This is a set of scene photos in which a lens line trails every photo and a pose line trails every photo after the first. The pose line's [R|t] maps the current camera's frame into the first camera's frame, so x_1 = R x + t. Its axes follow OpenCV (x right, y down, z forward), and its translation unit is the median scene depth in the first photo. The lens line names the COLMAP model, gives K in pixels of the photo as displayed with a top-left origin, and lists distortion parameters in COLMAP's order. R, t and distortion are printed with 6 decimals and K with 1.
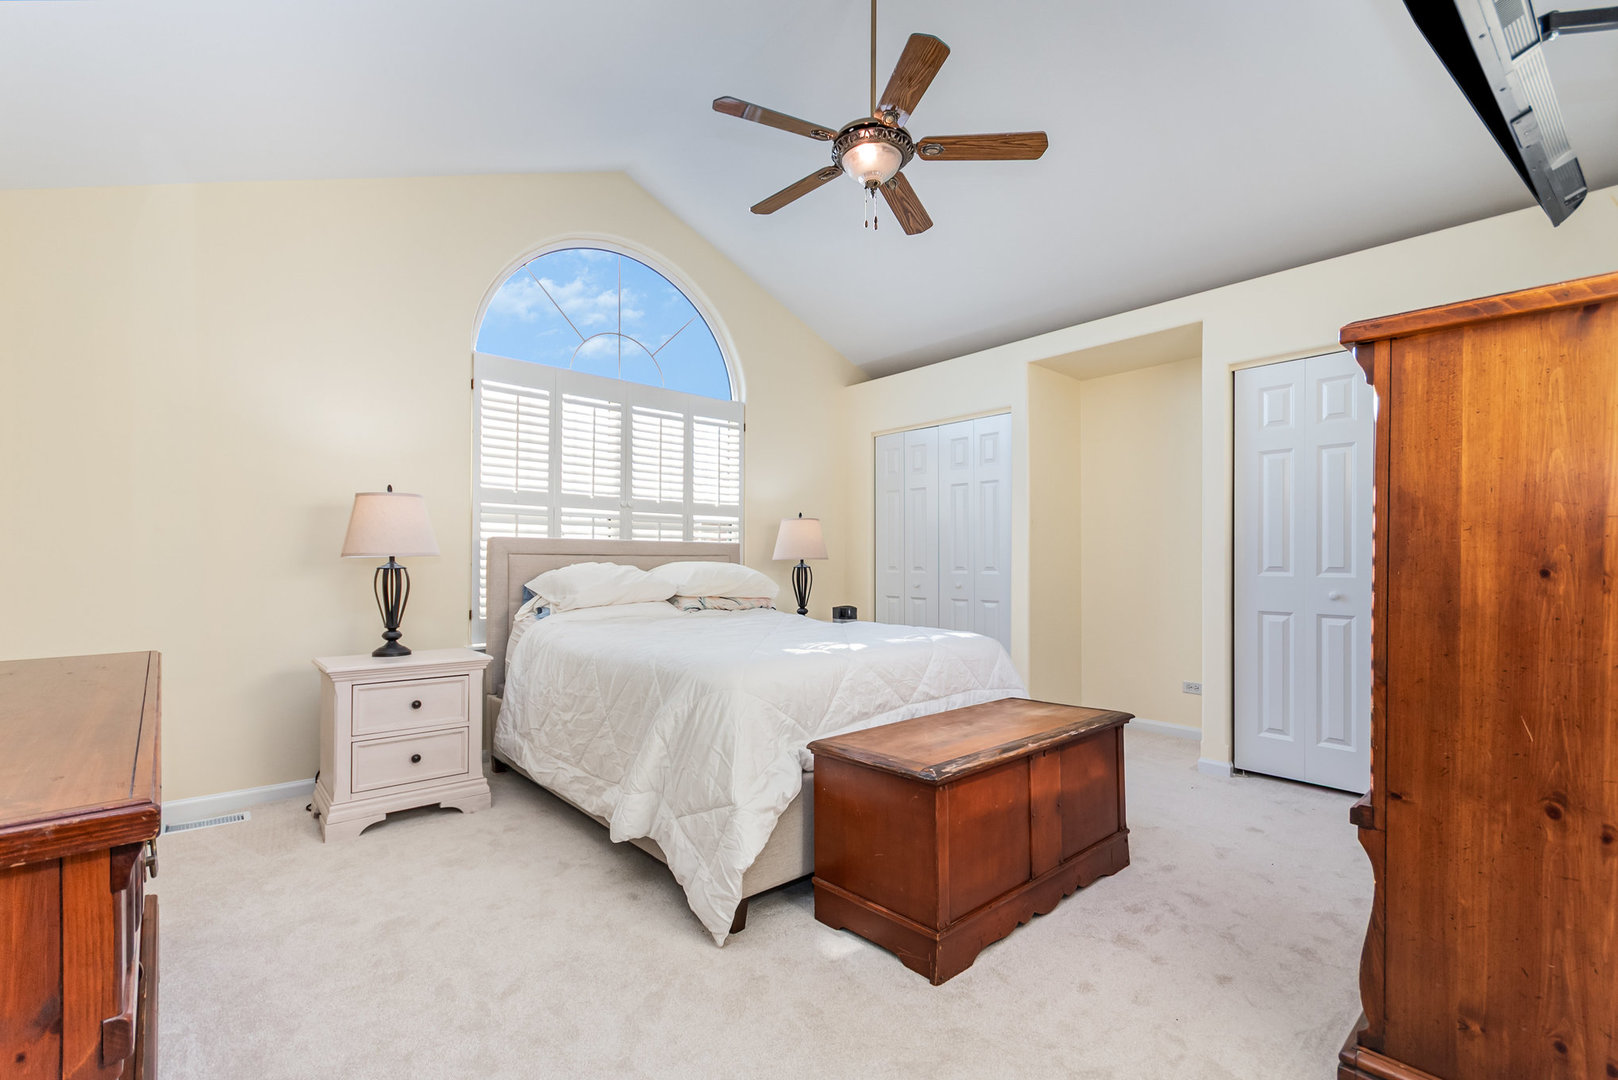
lens RADIAL K [[702.5, 0, 801.5], [0, 702.5, 564.8], [0, 0, 1]] dist [-0.046155, 0.000034]
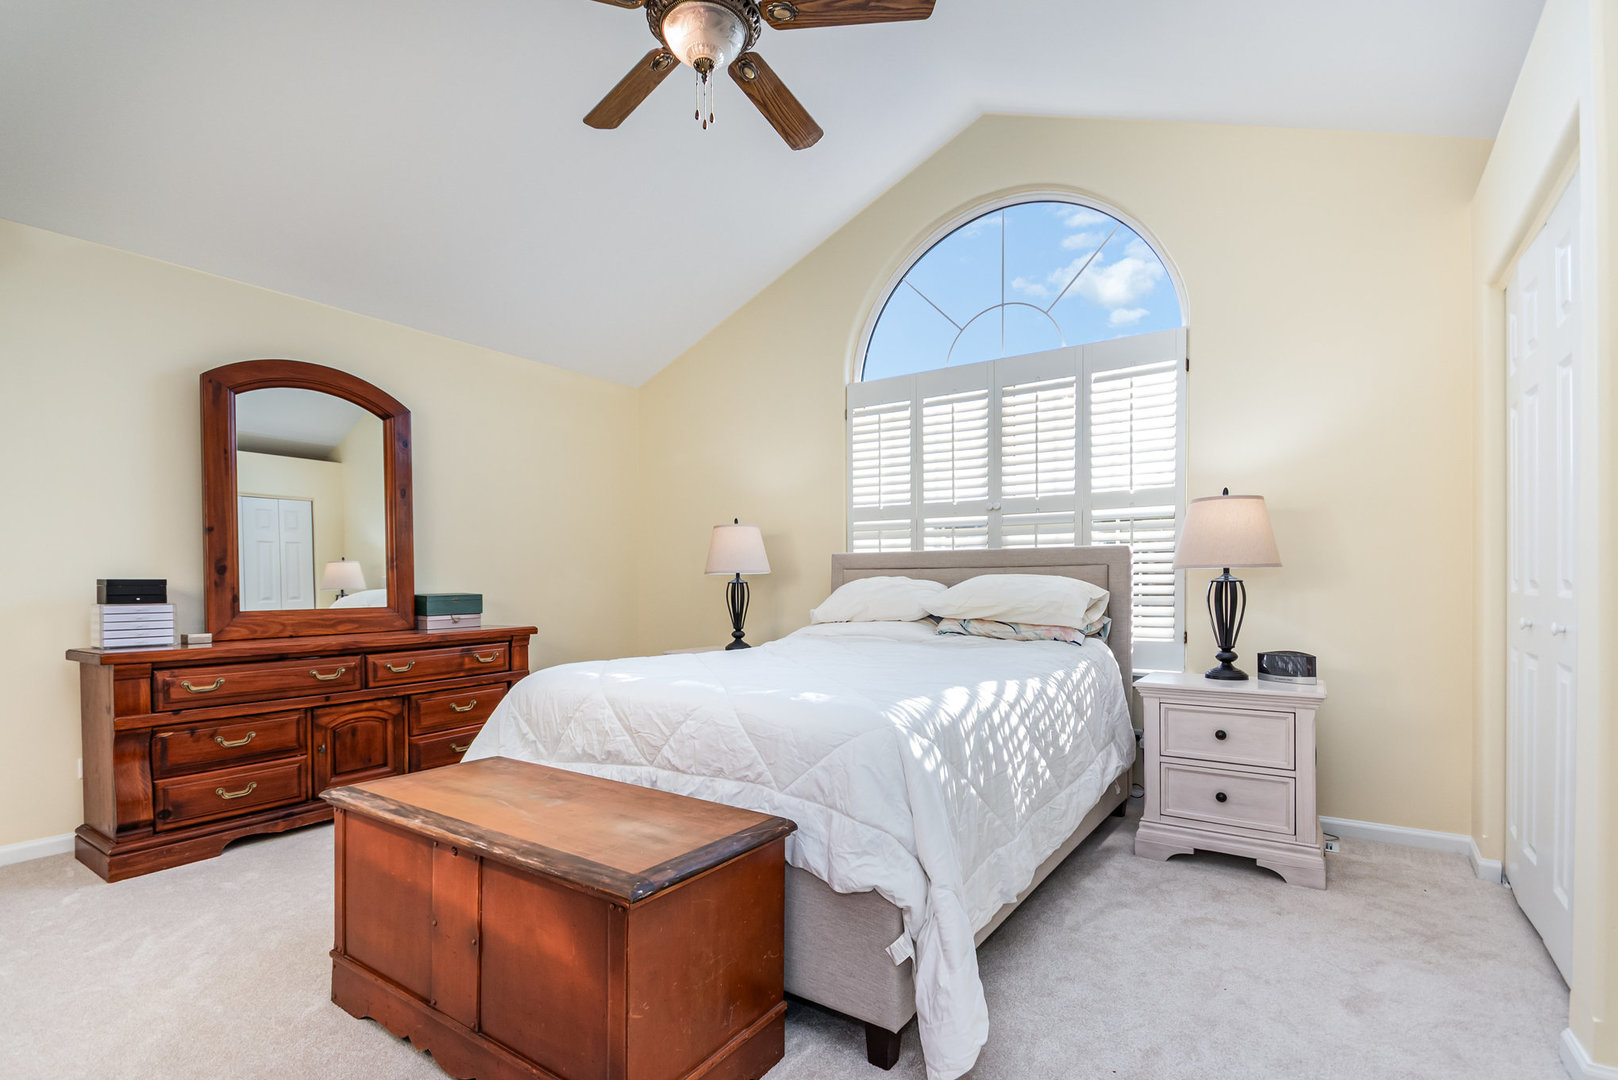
lens RADIAL K [[746.6, 0, 807.8], [0, 746.6, 558.7], [0, 0, 1]] dist [0.017363, -0.015261]
pose [[0.247502, -0.028769, -0.968460, 0.614727], [0.004893, 0.999583, -0.028443, 0.000809], [0.968875, 0.002301, 0.247540, 0.609215]]
